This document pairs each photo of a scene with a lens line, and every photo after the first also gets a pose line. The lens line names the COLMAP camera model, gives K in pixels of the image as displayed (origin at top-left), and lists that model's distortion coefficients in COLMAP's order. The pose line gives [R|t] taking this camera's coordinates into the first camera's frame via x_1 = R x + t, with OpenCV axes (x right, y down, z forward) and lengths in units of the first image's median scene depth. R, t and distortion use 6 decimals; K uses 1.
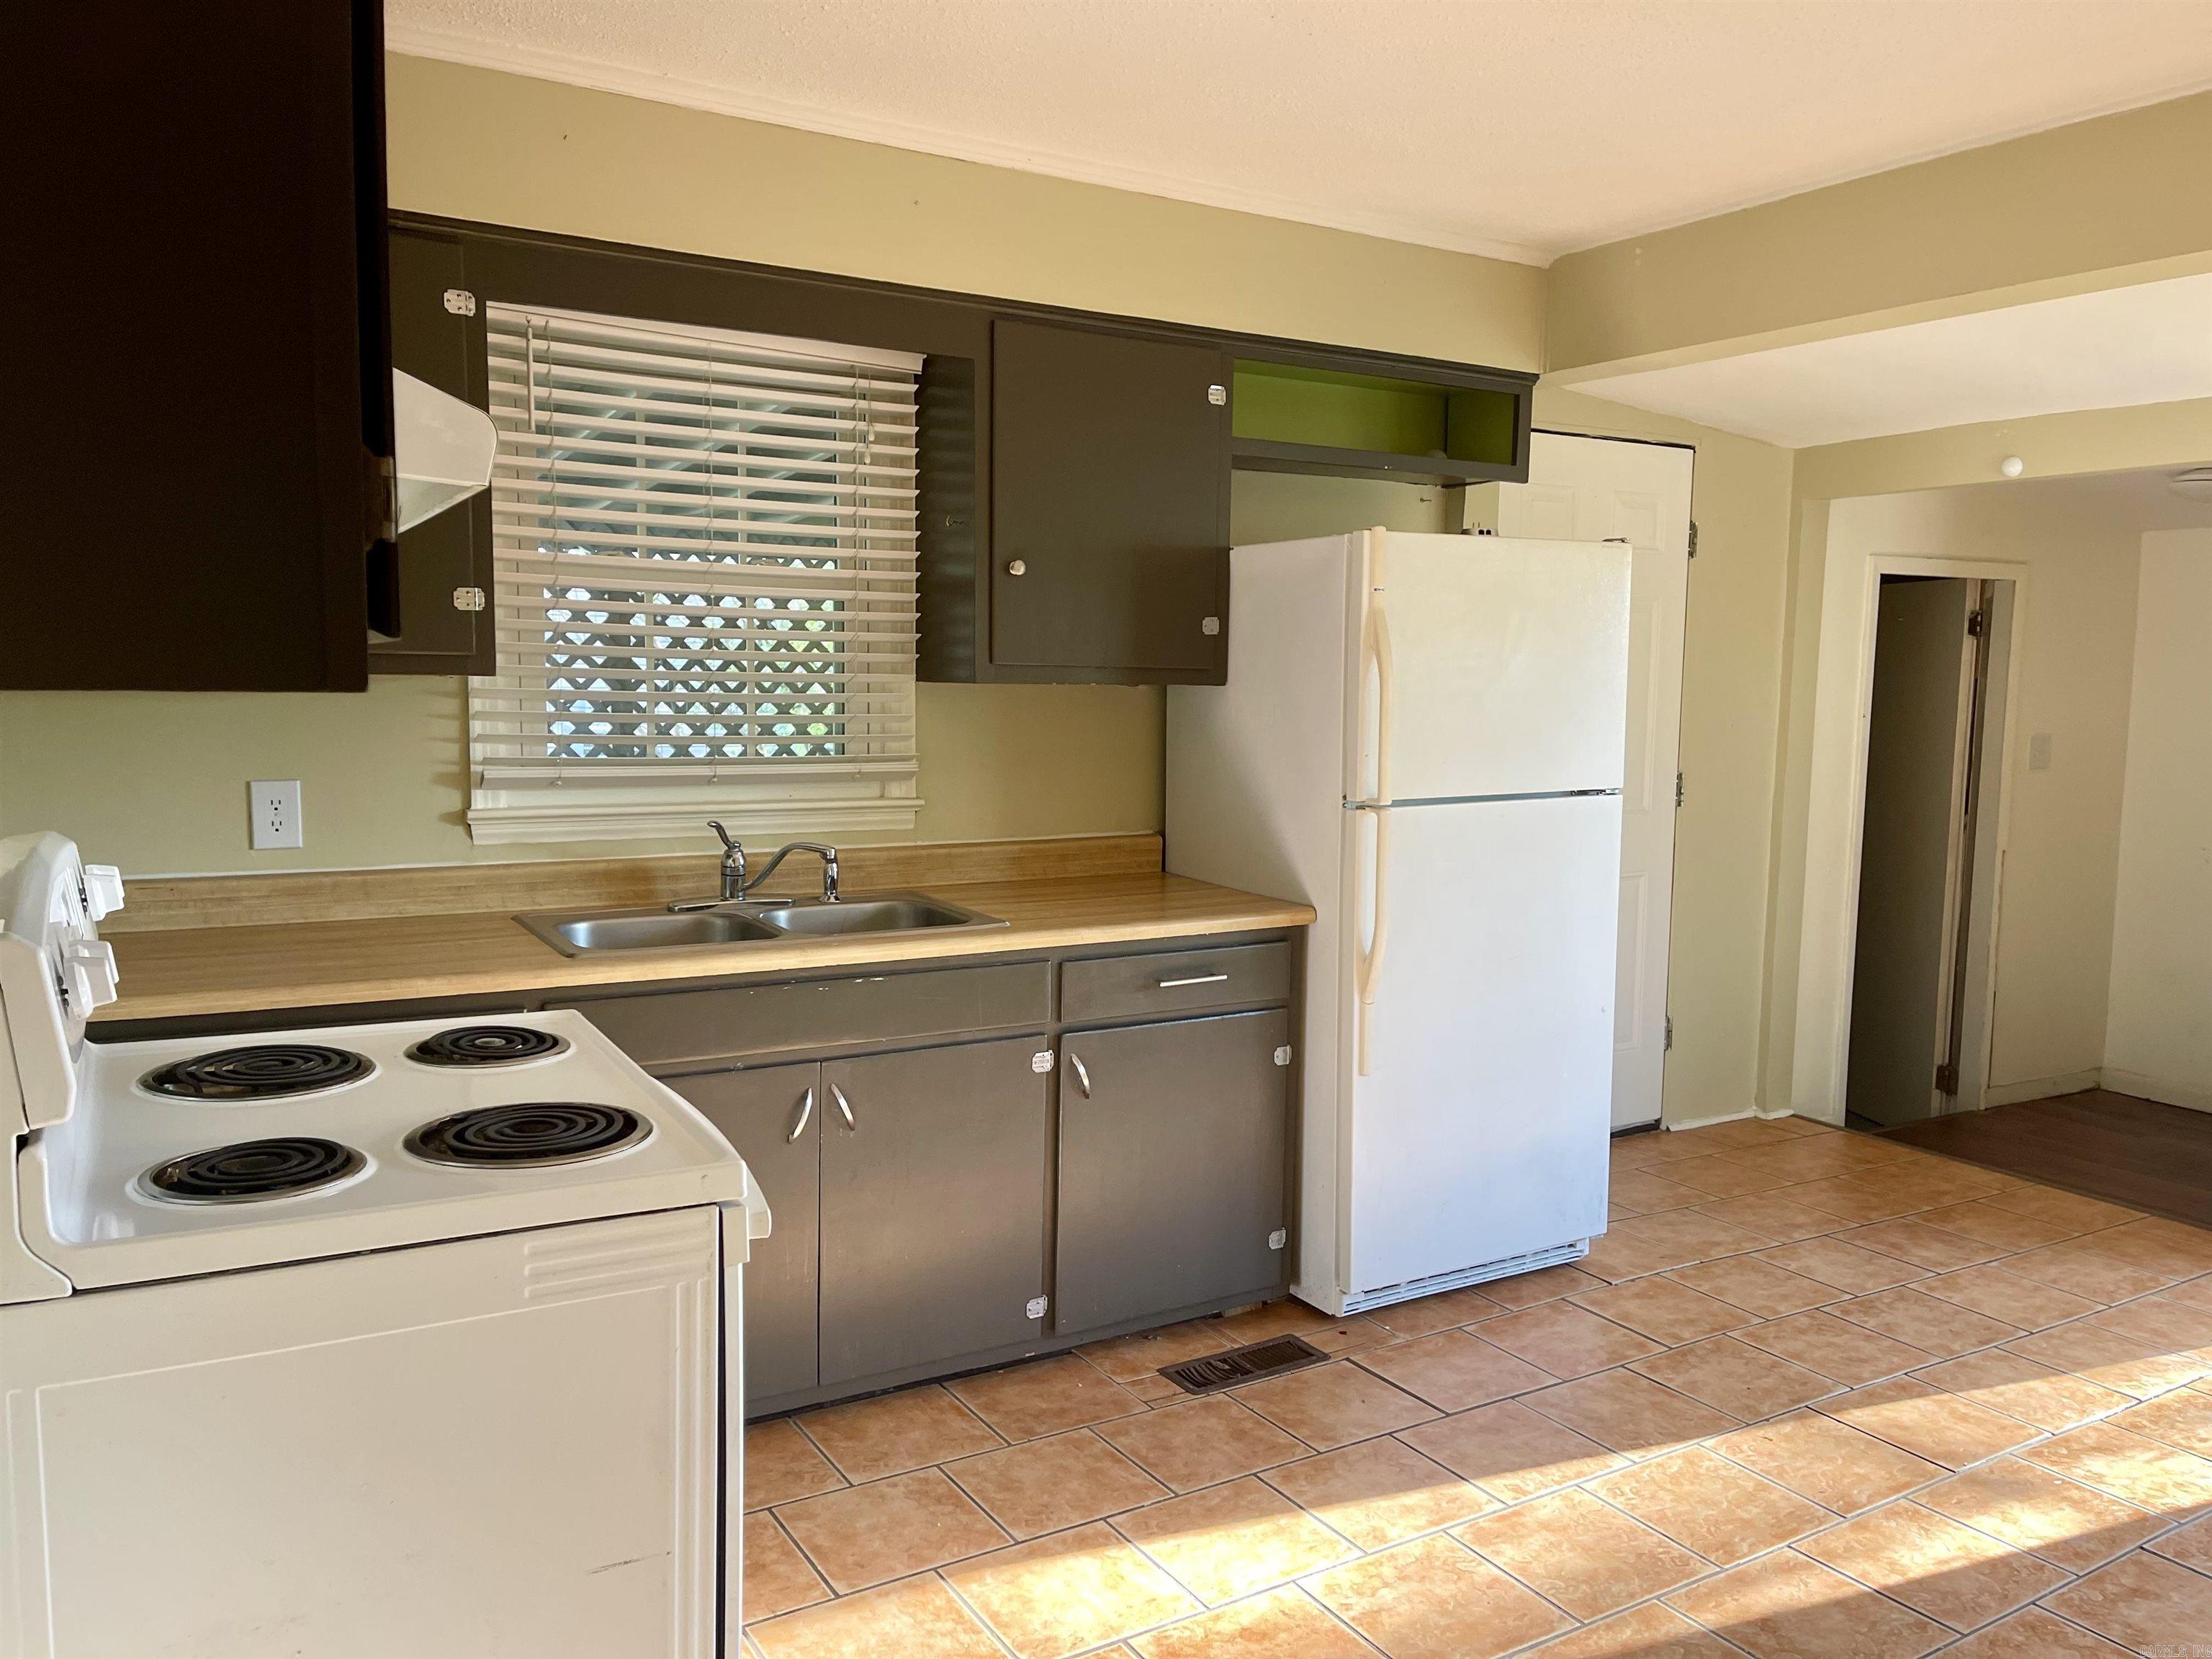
lens RADIAL K [[1677.8, 0, 1113.4], [0, 1677.8, 842.4], [0, 0, 1]] dist [0.075255, -0.097820]
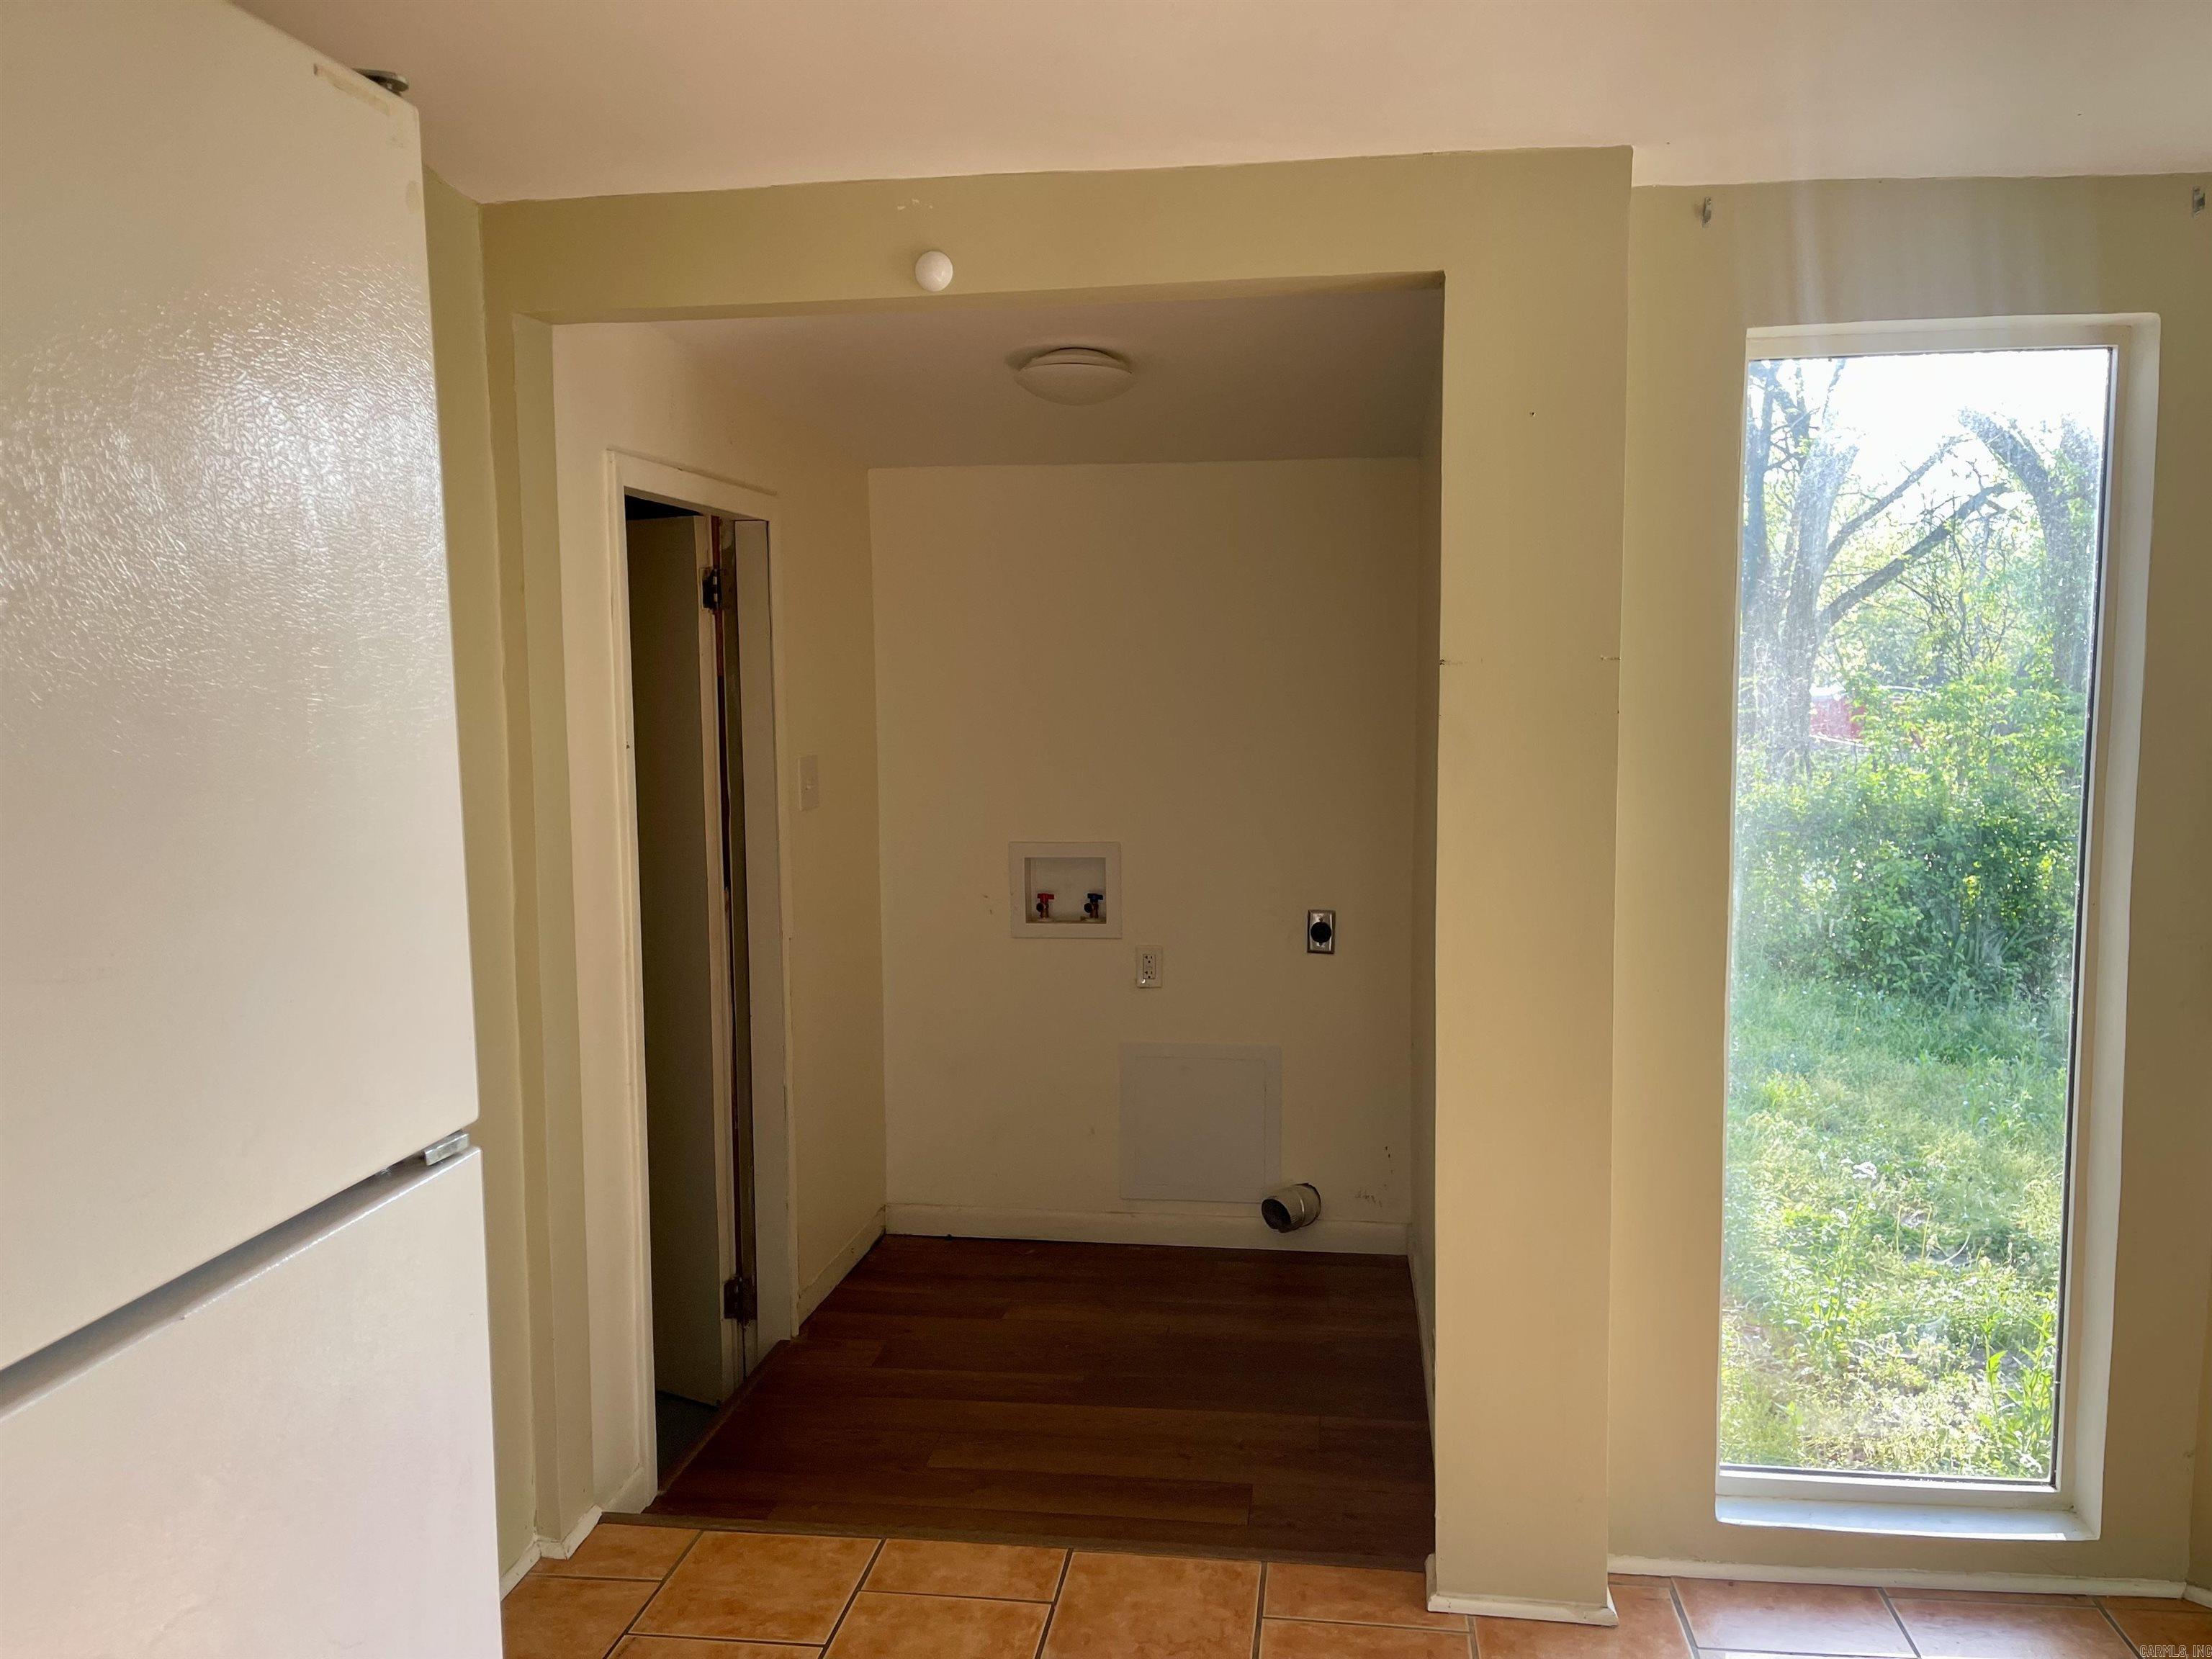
lens RADIAL K [[1677.8, 0, 1124.6], [0, 1677.8, 837.2], [0, 0, 1]] dist [0.075255, -0.097820]
pose [[0.630026, -0.093206, 0.770961, 0.185473], [0.097837, 0.994388, 0.040266, -0.079147], [-0.770387, 0.050059, 0.635609, 0.824801]]
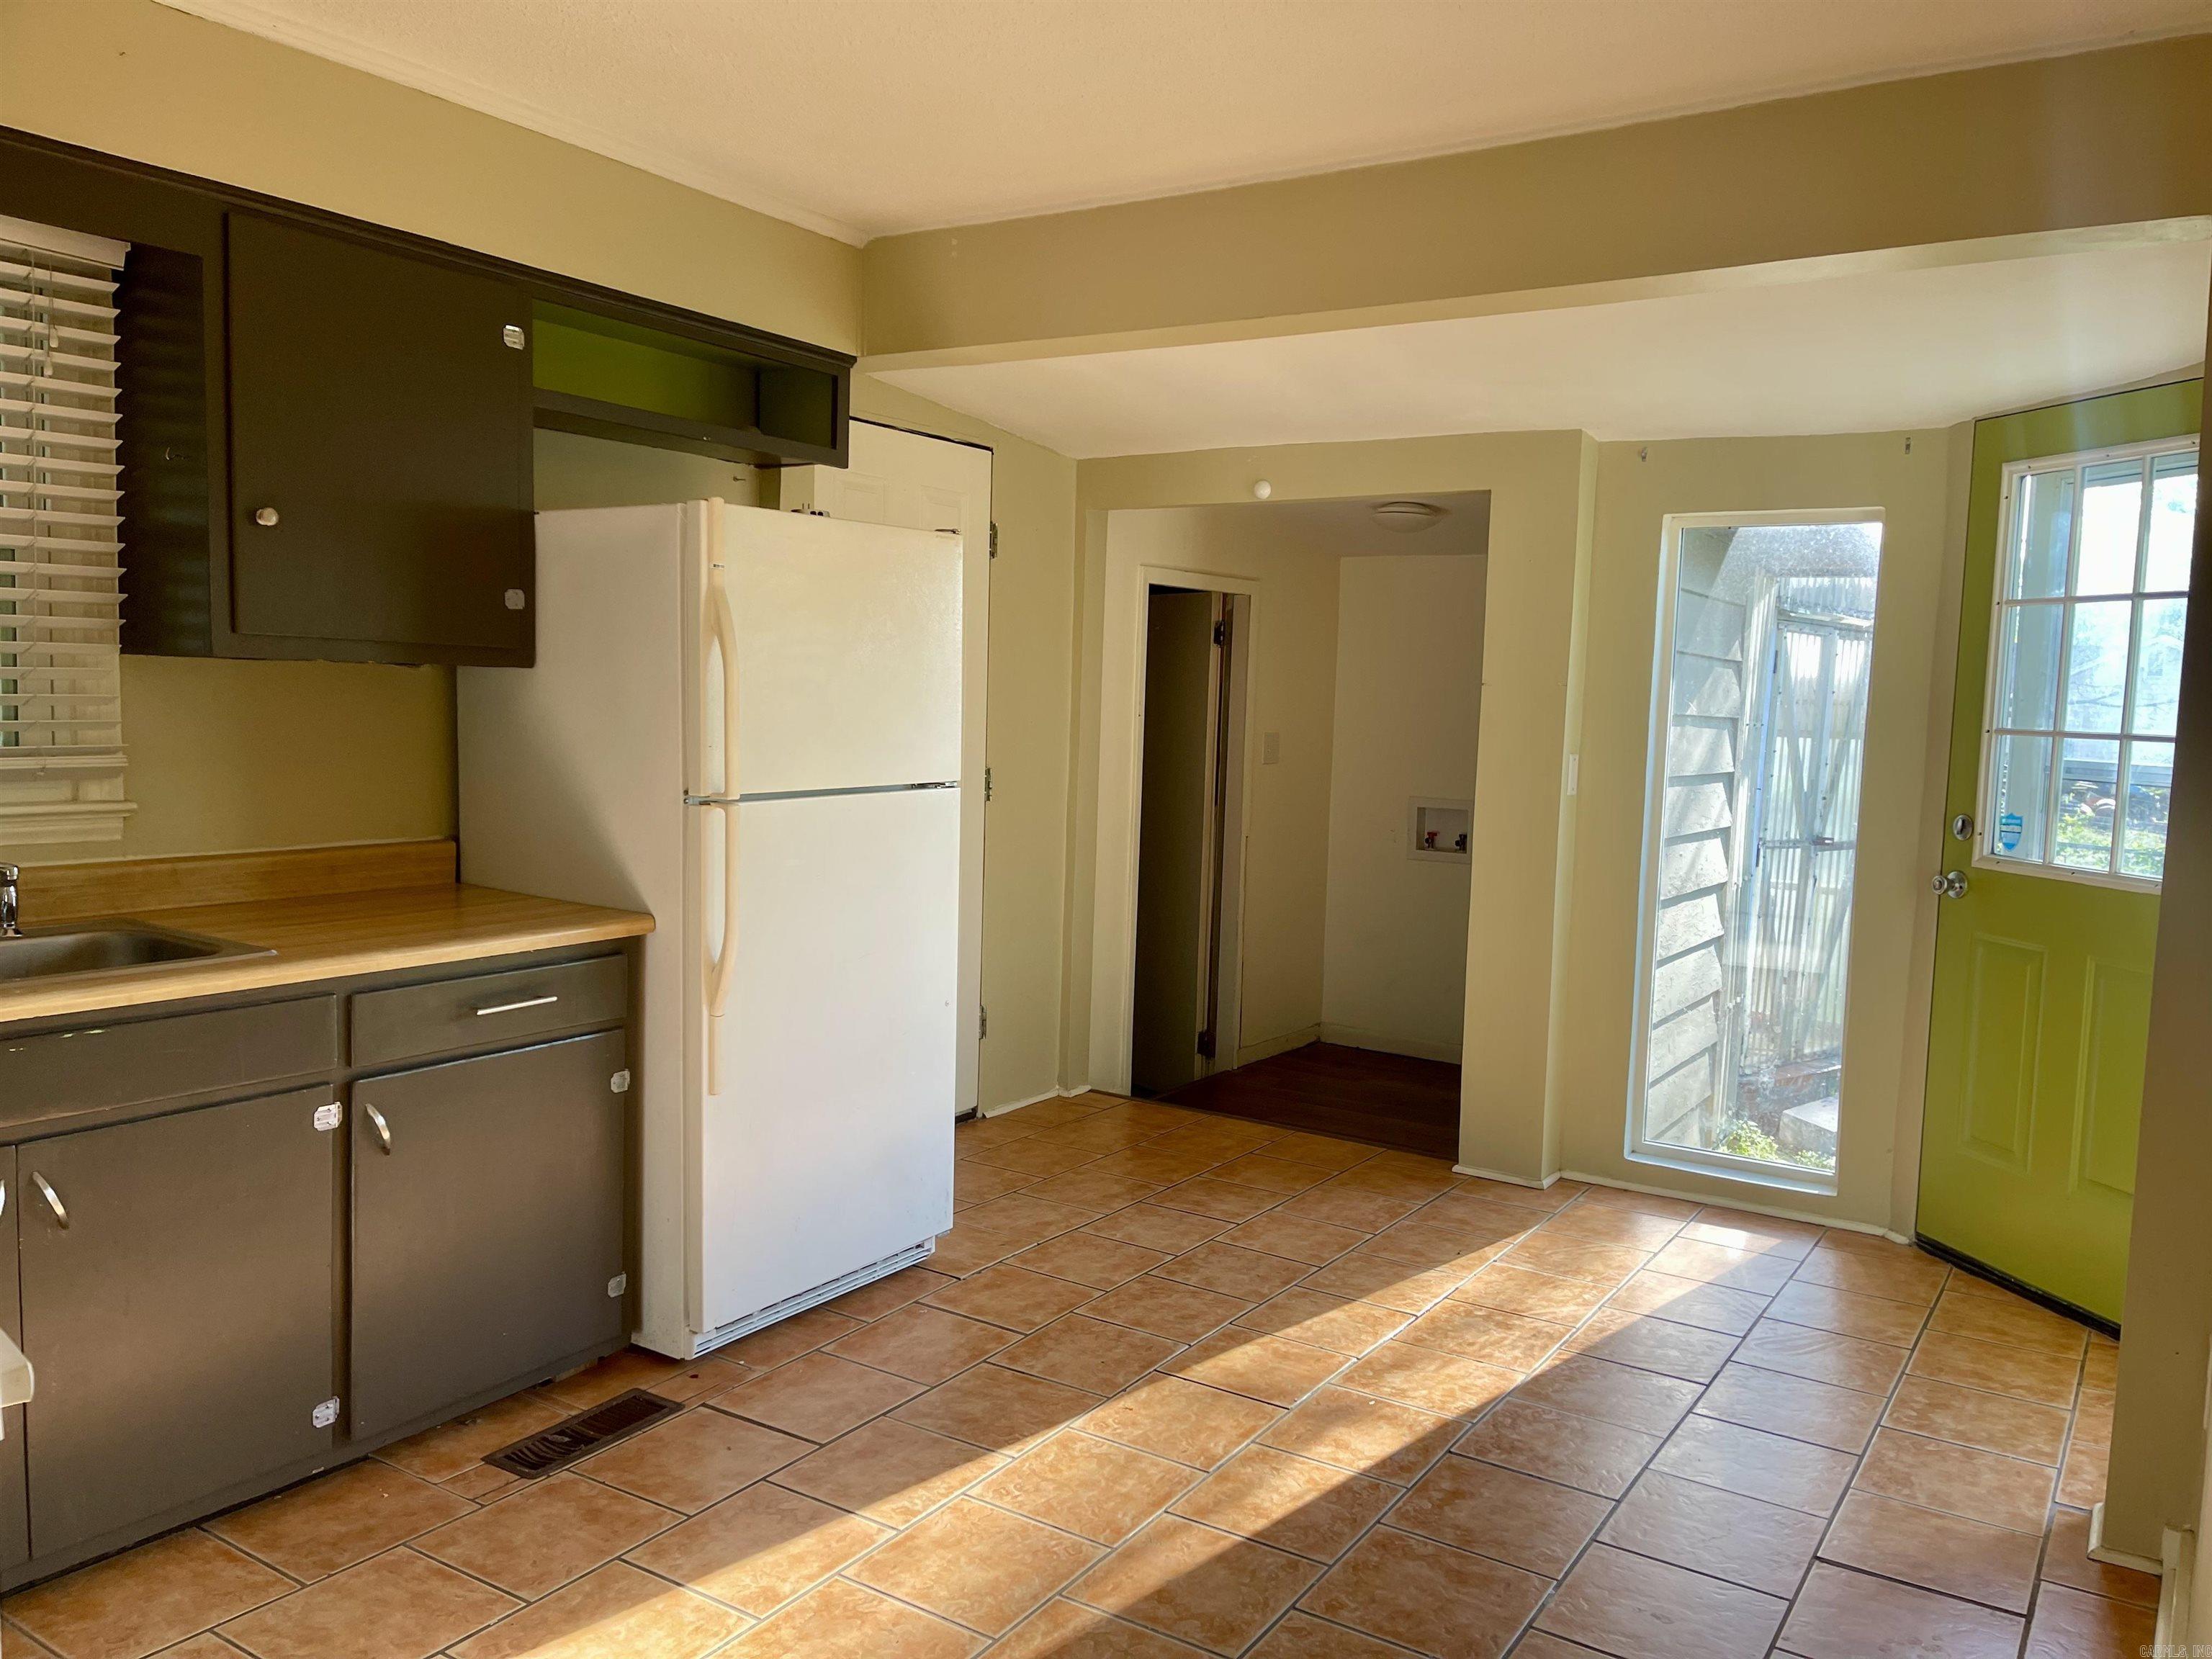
lens RADIAL K [[1677.8, 0, 1148.5], [0, 1677.8, 843.5], [0, 0, 1]] dist [0.075255, -0.097820]
pose [[0.895483, -0.026817, 0.444287, -0.043972], [0.027121, 0.999616, 0.005672, 0.002491], [-0.444268, 0.006970, 0.895867, 0.065121]]
